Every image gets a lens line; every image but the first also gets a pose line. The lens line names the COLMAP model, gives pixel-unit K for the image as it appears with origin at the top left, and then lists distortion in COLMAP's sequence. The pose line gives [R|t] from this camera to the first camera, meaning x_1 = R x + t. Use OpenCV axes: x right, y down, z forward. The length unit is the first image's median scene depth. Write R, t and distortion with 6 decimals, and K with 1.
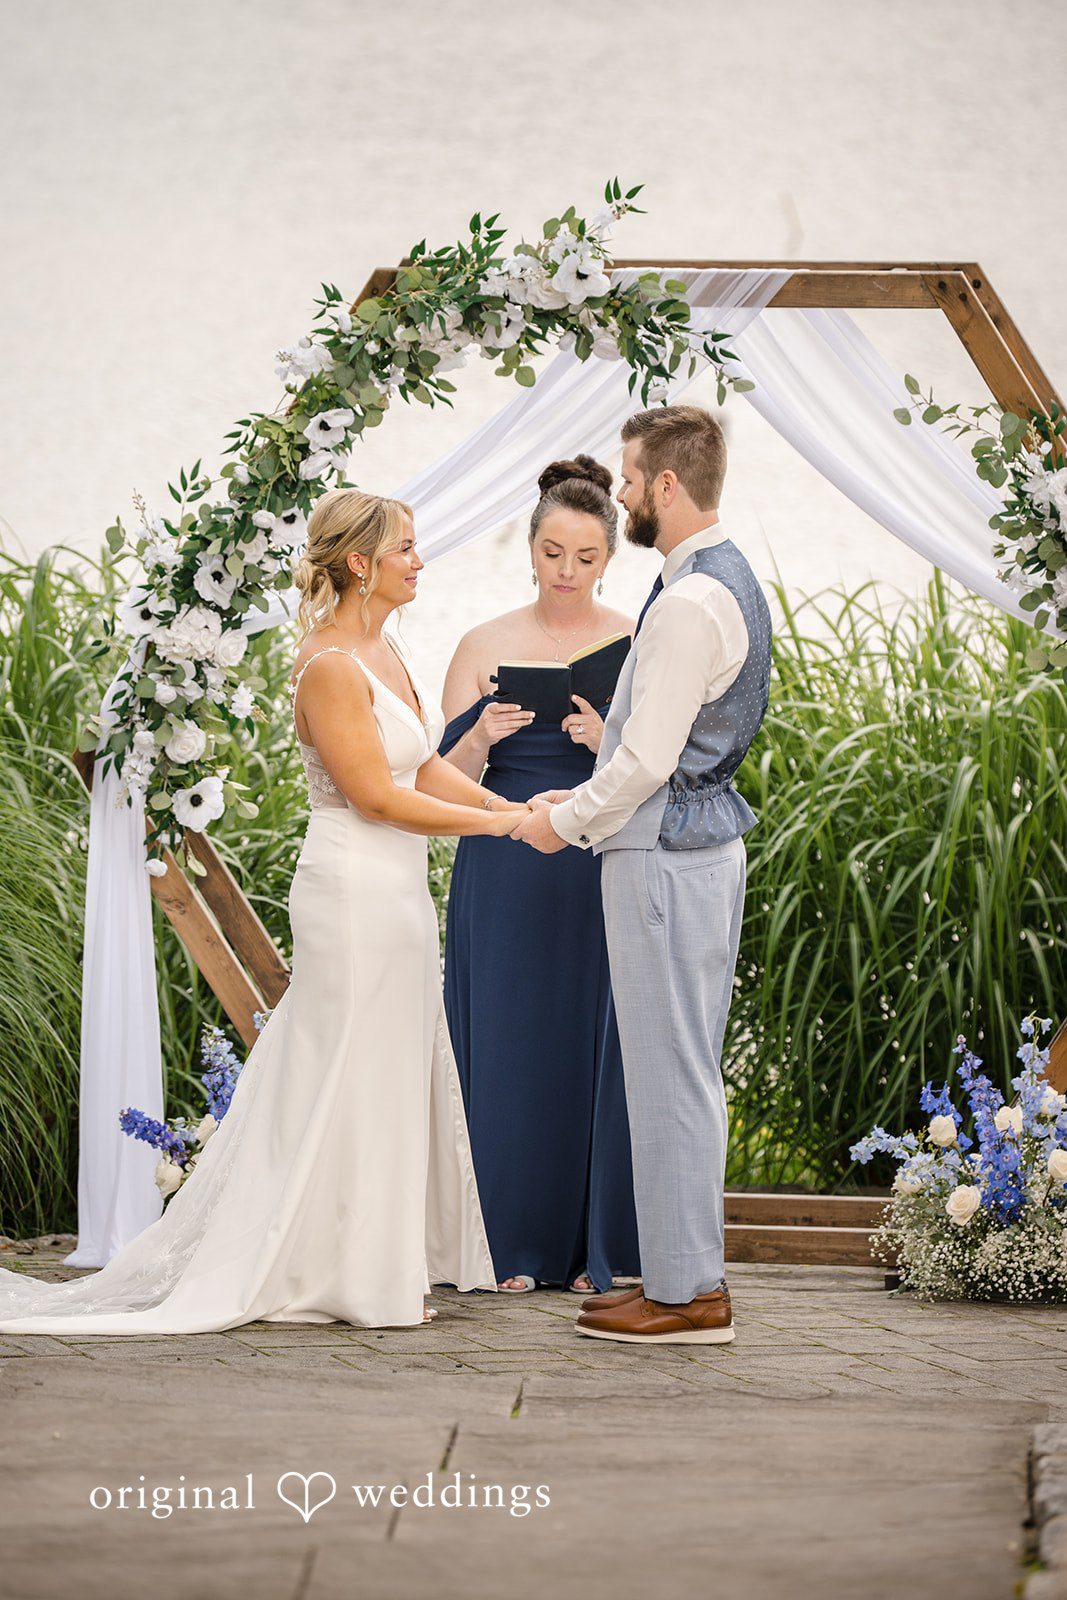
lens RADIAL K [[9333.2, 0, 573.5], [0, 9333.2, 800.3], [0, 0, 1]] dist [0.934931, 7.728013]
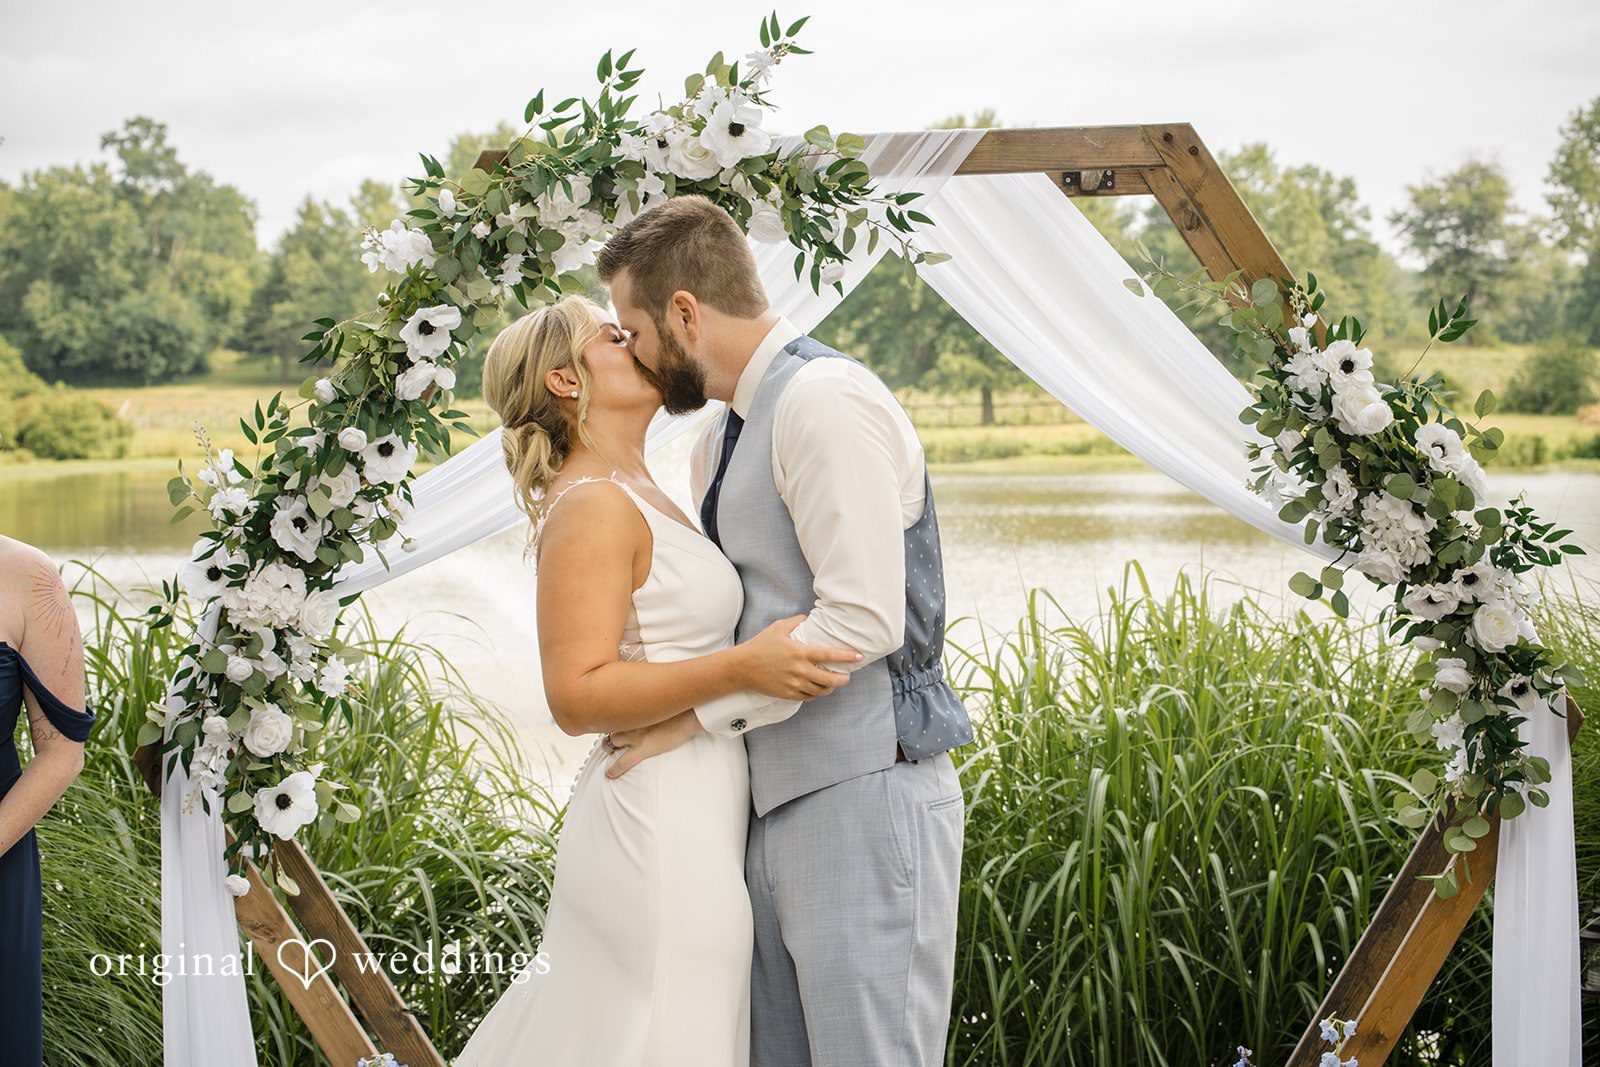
lens RADIAL K [[3233.8, 0, 778.1], [0, 3233.8, 536.2], [0, 0, 1]] dist [-0.176867, 0.380823]
pose [[0.996716, -0.032624, 0.074113, -0.017352], [0.042346, 0.990124, -0.133649, 0.016735], [-0.069021, 0.136348, 0.988254, 0.721751]]
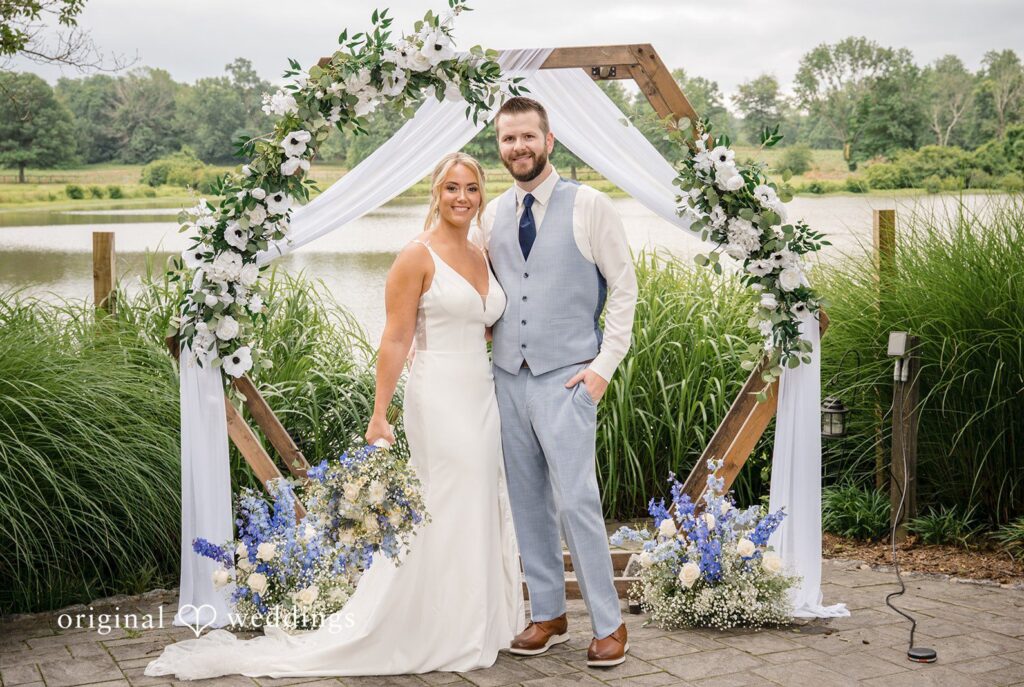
lens RADIAL K [[1220.8, 0, 512.0], [0, 1220.8, 343.5], [0, 0, 1]] dist [0.035488, 0.013461]
pose [[0.995456, -0.044018, 0.084442, -0.006982], [0.047113, 0.998275, -0.035023, 0.007607], [-0.082755, 0.038842, 0.995813, 0.769094]]
